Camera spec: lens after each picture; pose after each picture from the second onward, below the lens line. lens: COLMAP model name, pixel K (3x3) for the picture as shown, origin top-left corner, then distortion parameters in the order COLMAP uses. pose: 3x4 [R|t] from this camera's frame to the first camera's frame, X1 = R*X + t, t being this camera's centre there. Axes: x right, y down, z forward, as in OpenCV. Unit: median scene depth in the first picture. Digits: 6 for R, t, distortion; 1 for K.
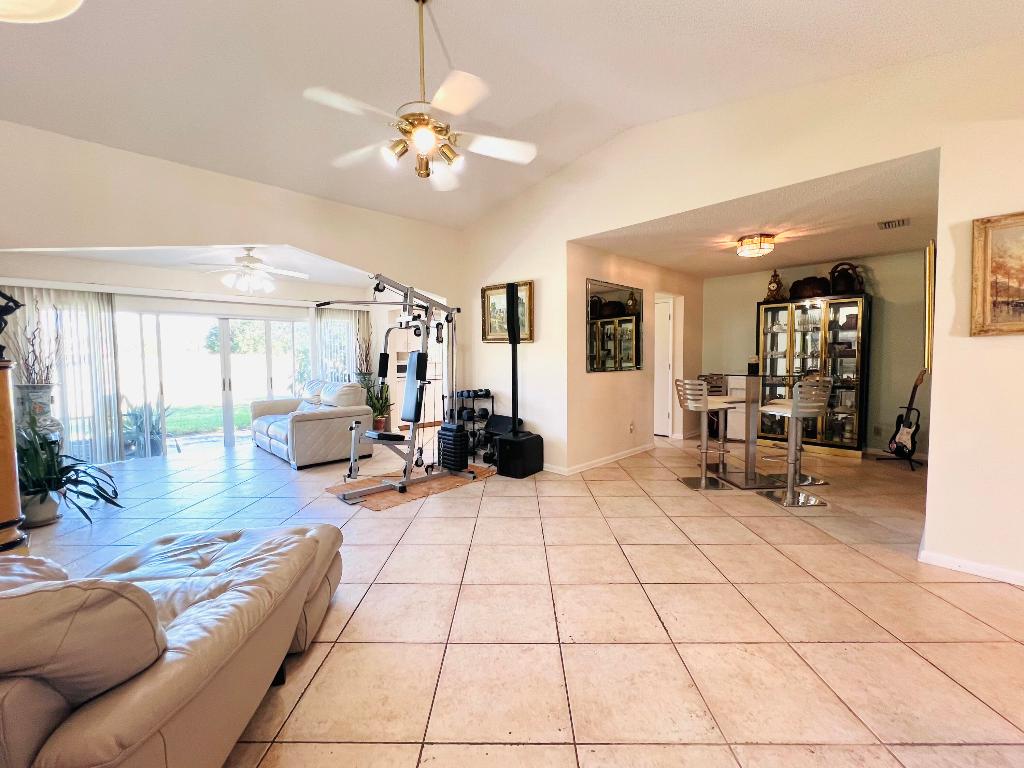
lens RADIAL K [[434.4, 0, 509.4], [0, 434.4, 381.1], [0, 0, 1]] dist [-0.000516, -0.000445]
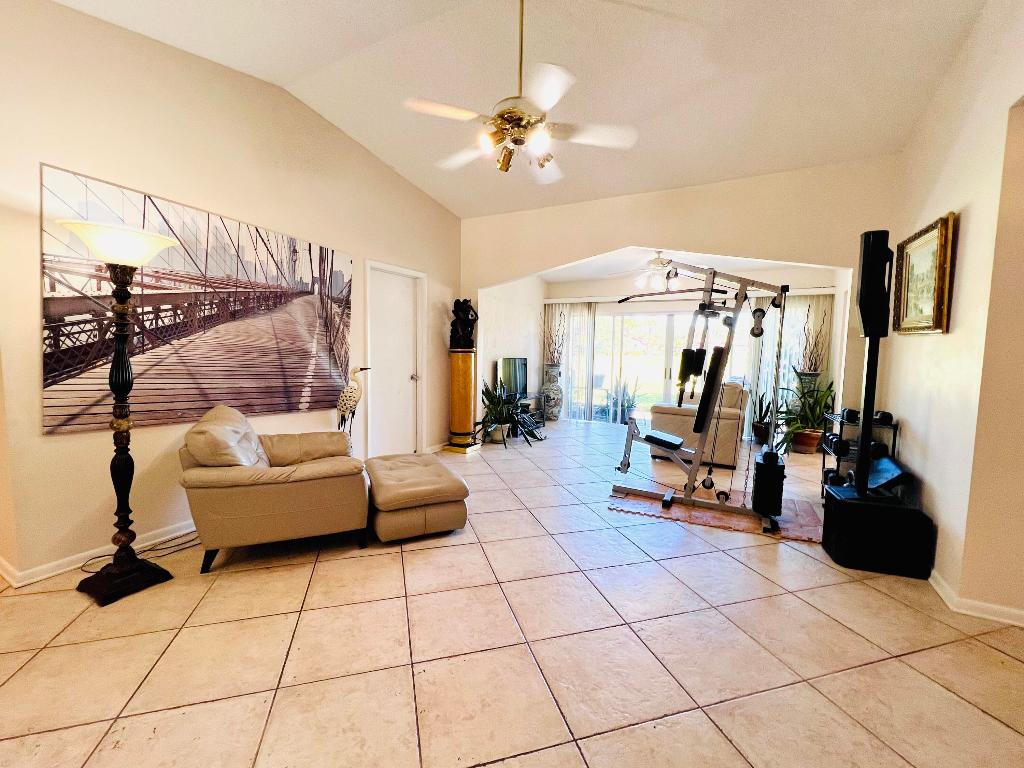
lens RADIAL K [[434.4, 0, 509.4], [0, 434.4, 381.1], [0, 0, 1]] dist [-0.000516, -0.000445]
pose [[0.292209, 0.091455, -0.951971, 0.432948], [-0.073705, 0.994610, 0.072927, -0.035114], [0.953510, 0.048855, 0.297375, 0.384962]]
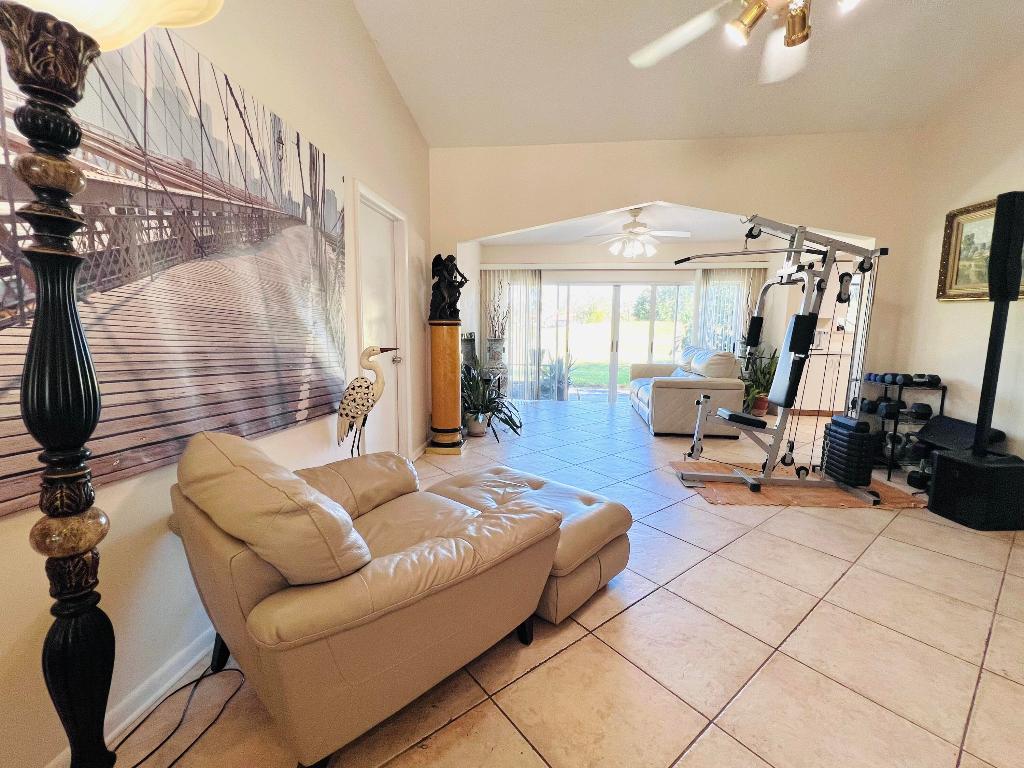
lens RADIAL K [[434.4, 0, 509.4], [0, 434.4, 381.1], [0, 0, 1]] dist [-0.000516, -0.000445]
pose [[0.629211, 0.115491, -0.768606, 0.055999], [-0.058315, 0.993126, 0.101488, -0.000369], [0.775044, -0.019037, 0.631621, 0.133193]]
